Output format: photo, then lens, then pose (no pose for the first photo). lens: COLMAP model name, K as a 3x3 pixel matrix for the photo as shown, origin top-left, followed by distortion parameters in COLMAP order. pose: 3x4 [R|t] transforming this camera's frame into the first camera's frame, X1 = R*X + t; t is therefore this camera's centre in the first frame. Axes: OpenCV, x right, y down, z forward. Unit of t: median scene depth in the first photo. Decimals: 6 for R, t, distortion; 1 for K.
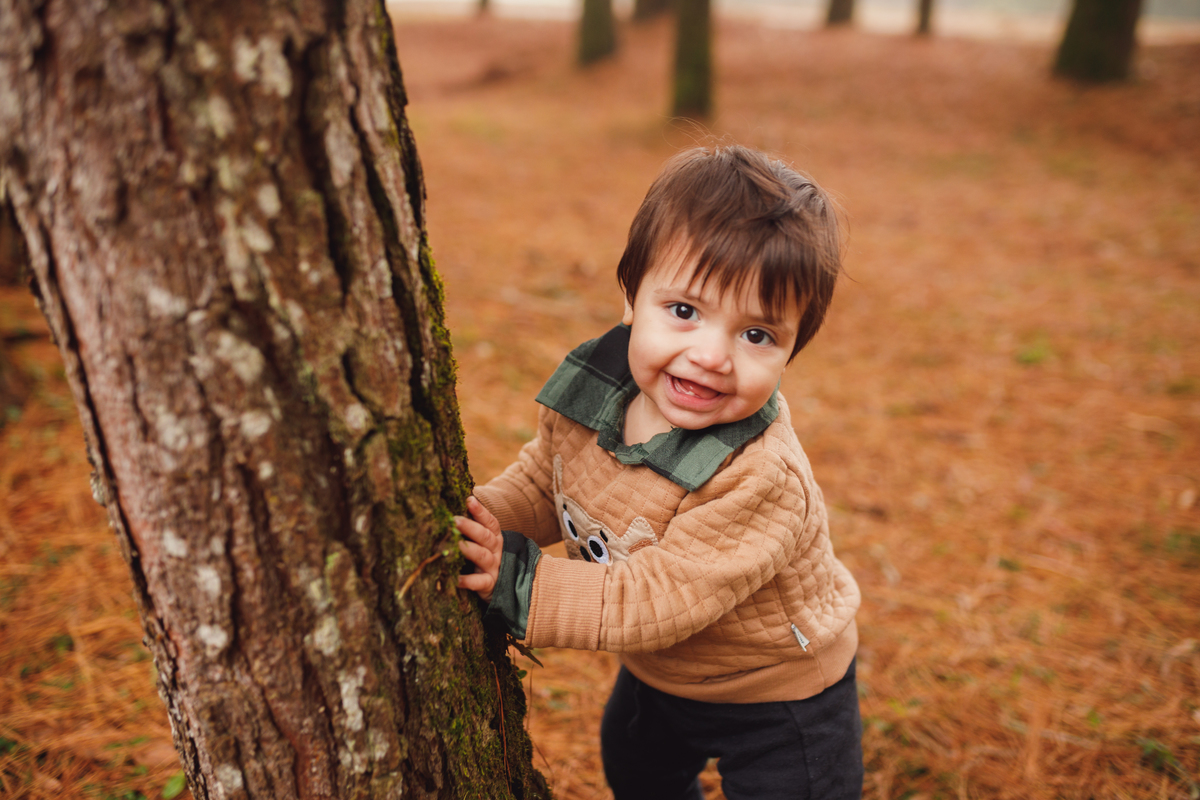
lens RADIAL K [[1124.7, 0, 600.0], [0, 1124.7, 400.0], [0, 0, 1]] dist [-0.063081, 0.092501]
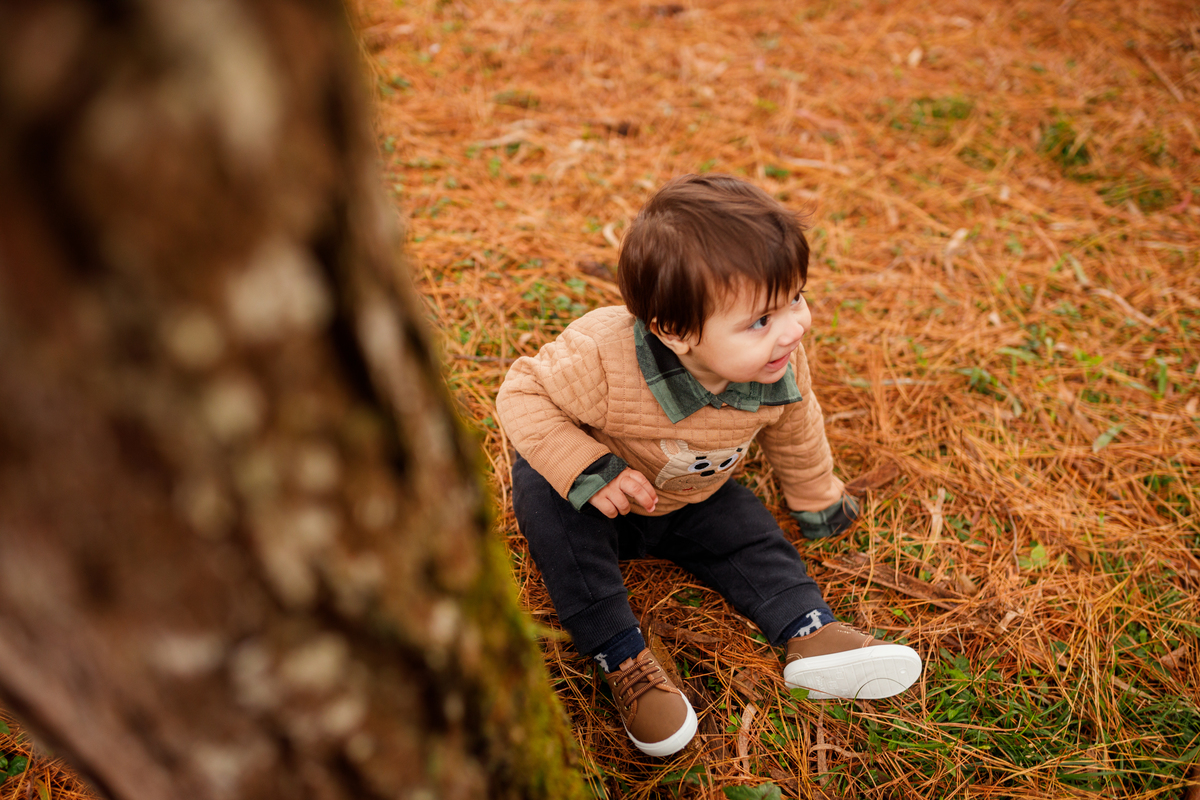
lens RADIAL K [[1124.7, 0, 600.0], [0, 1124.7, 400.0], [0, 0, 1]] dist [-0.063081, 0.092501]
pose [[0.928354, -0.271471, 0.253893, -0.092490], [0.139837, 0.887968, 0.438131, -0.141878], [-0.344389, -0.371237, 0.862310, 0.135817]]
